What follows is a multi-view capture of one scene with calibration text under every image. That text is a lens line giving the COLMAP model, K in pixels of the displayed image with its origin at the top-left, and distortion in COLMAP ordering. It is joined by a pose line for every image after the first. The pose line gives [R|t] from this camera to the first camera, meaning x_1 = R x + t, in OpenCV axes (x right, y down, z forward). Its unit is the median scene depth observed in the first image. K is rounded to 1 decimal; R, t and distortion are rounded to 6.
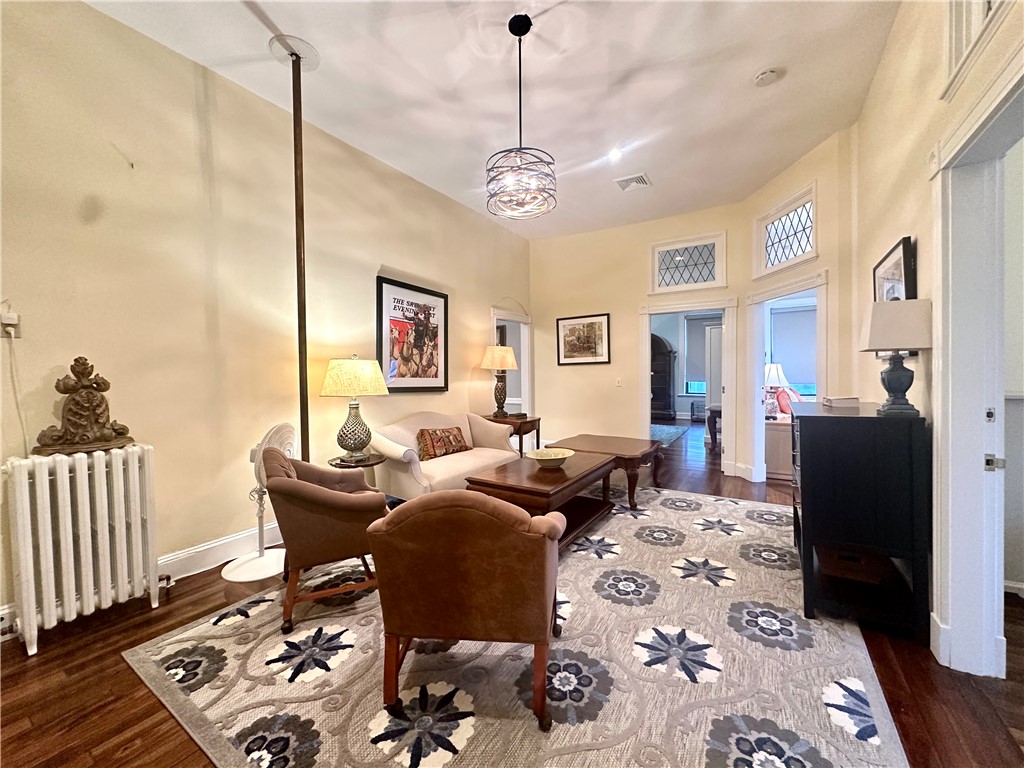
lens RADIAL K [[407.9, 0, 515.3], [0, 407.9, 384.6], [0, 0, 1]] dist [0.000292, 0.000814]
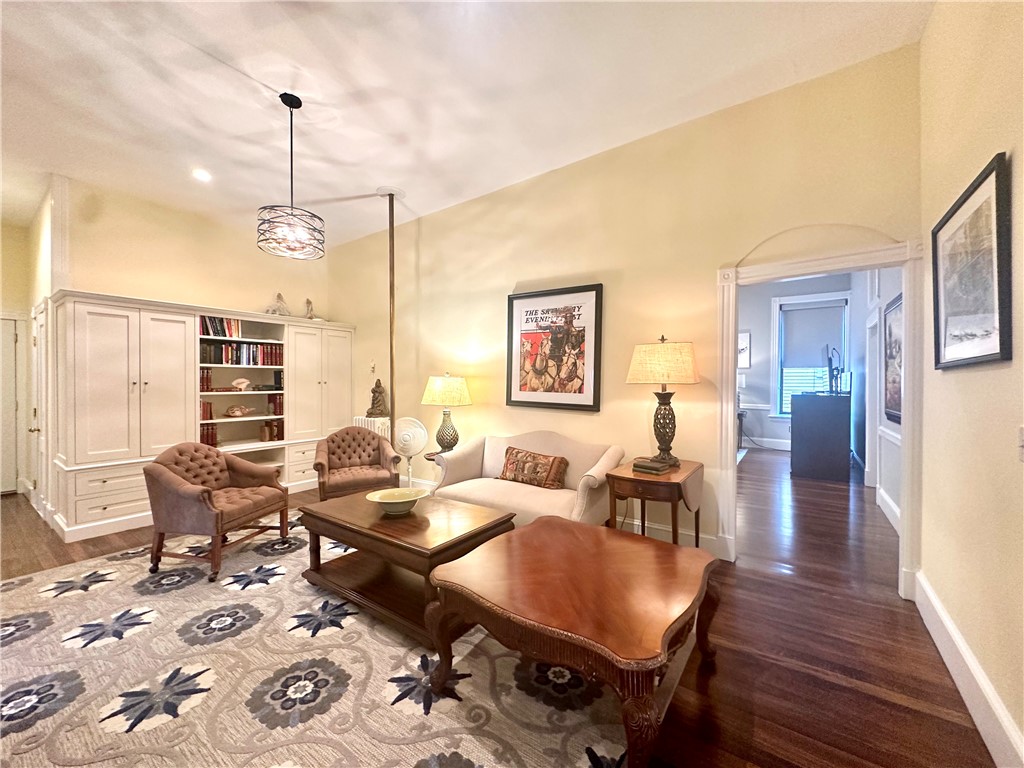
lens RADIAL K [[408.0, 0, 511.6], [0, 408.0, 385.0], [0, 0, 1]] dist [-0.001607, 0.000109]
pose [[-0.065330, 0.016269, -0.997731, 0.692002], [-0.024649, 0.999536, 0.017912, -0.049608], [0.997559, 0.025764, -0.064898, 1.027406]]
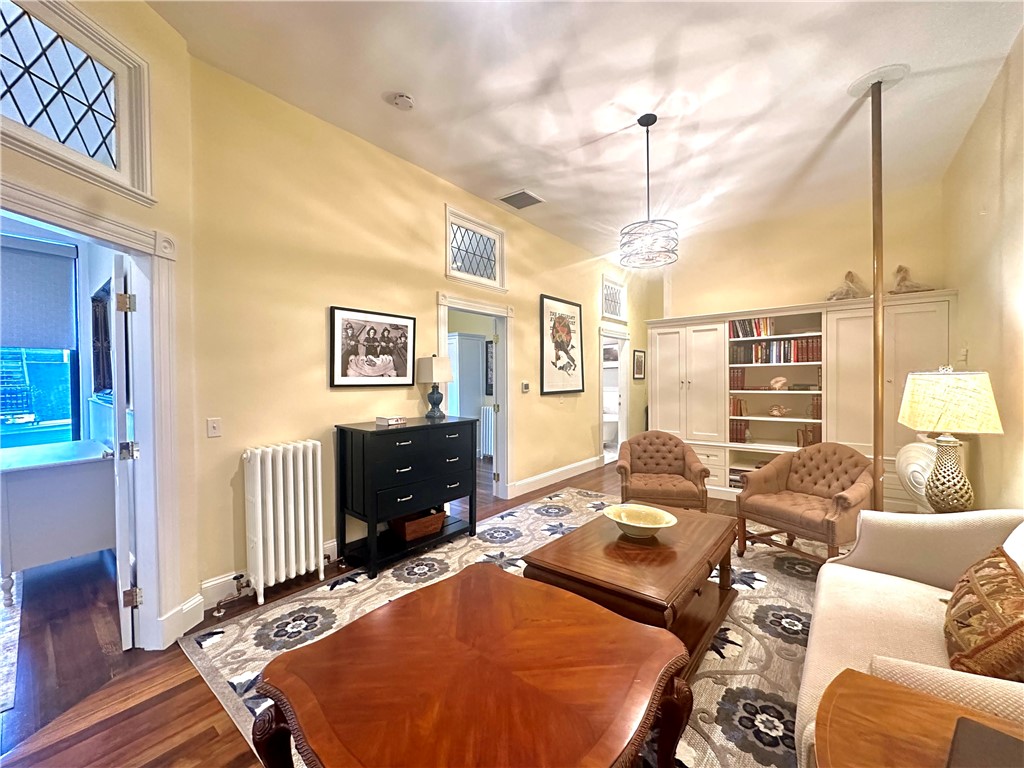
lens RADIAL K [[404.6, 0, 512.5], [0, 404.6, 387.1], [0, 0, 1]] dist [-0.013632, 0.000224]
pose [[-0.991952, 0.018355, 0.125277, 0.169576], [0.023822, 0.998822, 0.042286, -0.064968], [-0.124353, 0.044930, -0.991220, 1.372831]]
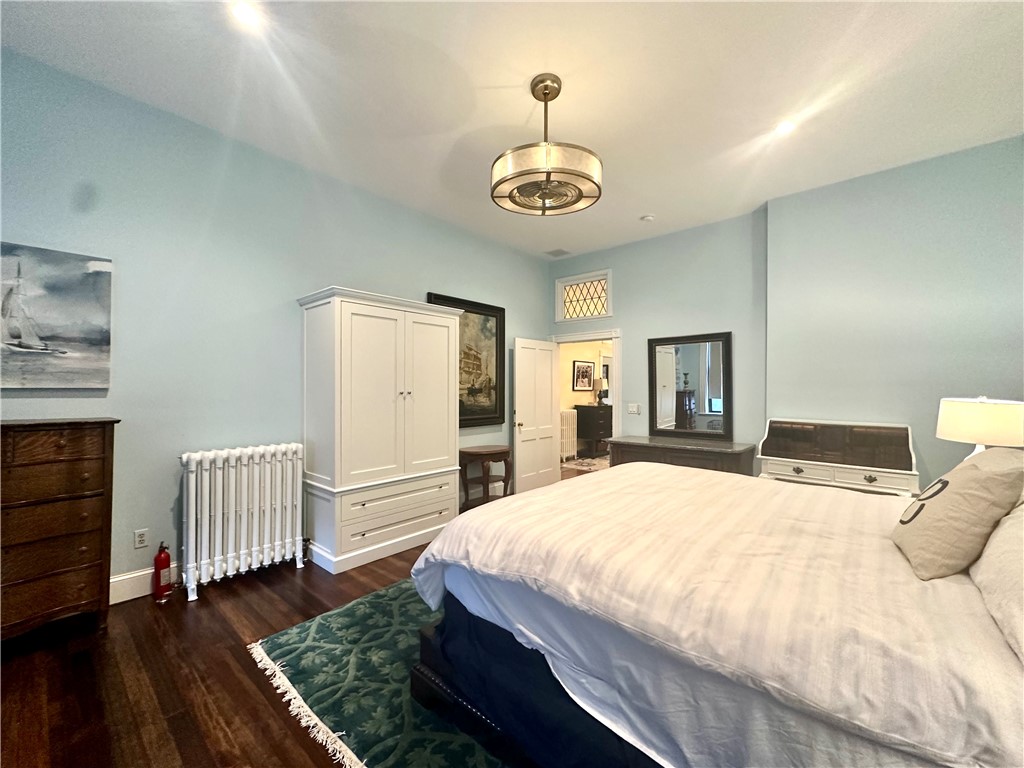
lens RADIAL K [[415.7, 0, 519.7], [0, 415.7, 384.5], [0, 0, 1]] dist [-0.001831, 0.000192]
pose [[-0.988708, 0.011352, 0.149428, 0.553198], [0.013161, 0.999852, 0.011121, -0.098055], [-0.149279, 0.012962, -0.988710, 2.754383]]
